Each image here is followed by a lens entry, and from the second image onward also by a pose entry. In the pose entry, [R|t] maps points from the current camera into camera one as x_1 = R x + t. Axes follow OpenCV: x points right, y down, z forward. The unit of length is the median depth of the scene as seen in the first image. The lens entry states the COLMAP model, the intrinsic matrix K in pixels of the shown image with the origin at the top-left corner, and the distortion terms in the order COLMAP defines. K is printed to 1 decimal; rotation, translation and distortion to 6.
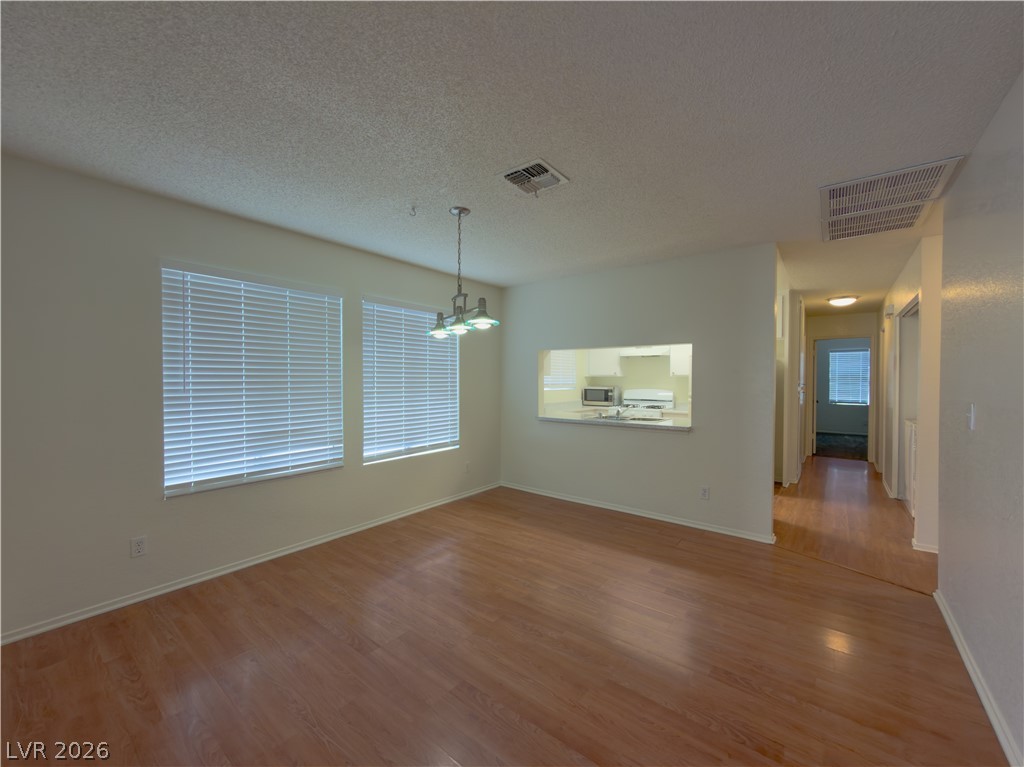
lens RADIAL K [[410.4, 0, 508.7], [0, 410.4, 382.5], [0, 0, 1]] dist [-0.001345, -0.000606]
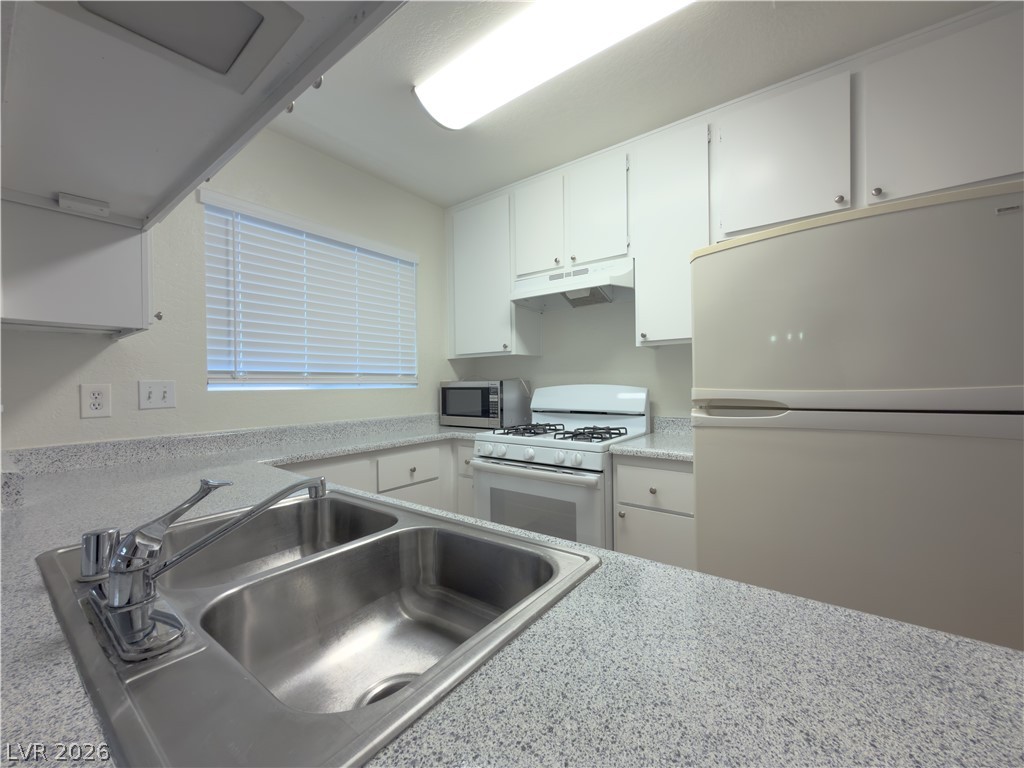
lens RADIAL K [[410.4, 0, 515.8], [0, 410.4, 382.0], [0, 0, 1]] dist [-0.001345, -0.000606]
pose [[0.999754, -0.016445, 0.014865, 0.287225], [0.016667, 0.999749, -0.014942, 0.019928], [-0.014615, 0.015186, 0.999778, 0.653792]]
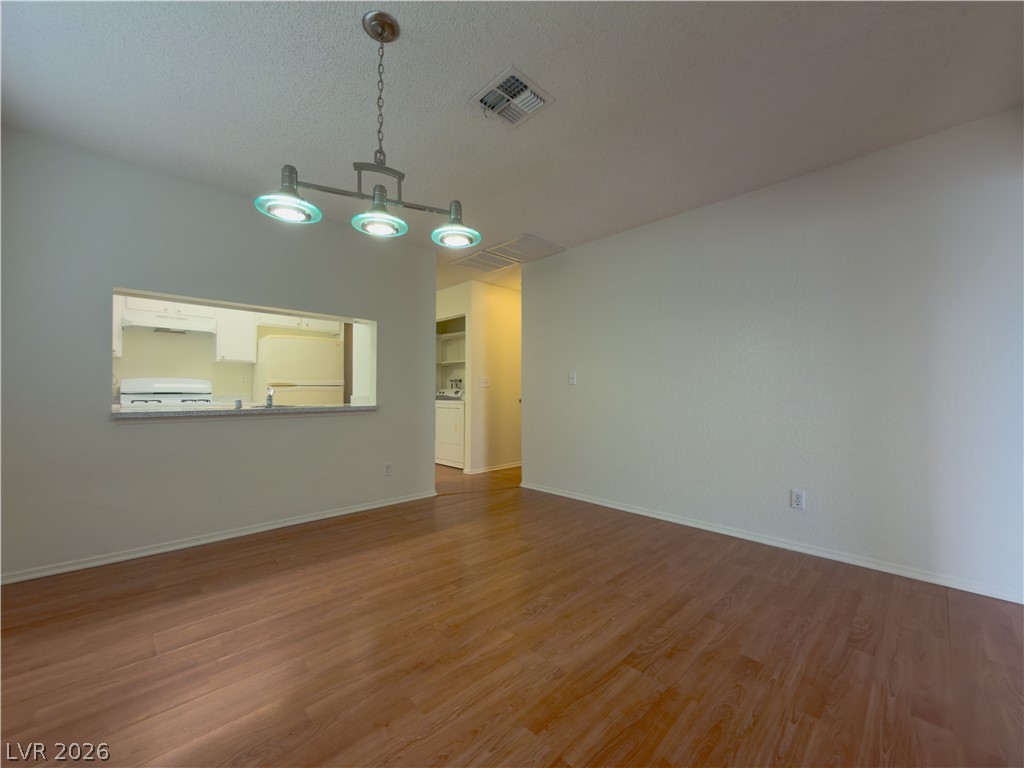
lens RADIAL K [[410.4, 0, 514.0], [0, 410.4, 389.4], [0, 0, 1]] dist [-0.001345, -0.000606]
pose [[0.118248, 0.006991, 0.992960, -0.315477], [0.008496, 0.999931, -0.008052, 0.050166], [-0.992948, 0.009388, 0.118180, 0.353481]]
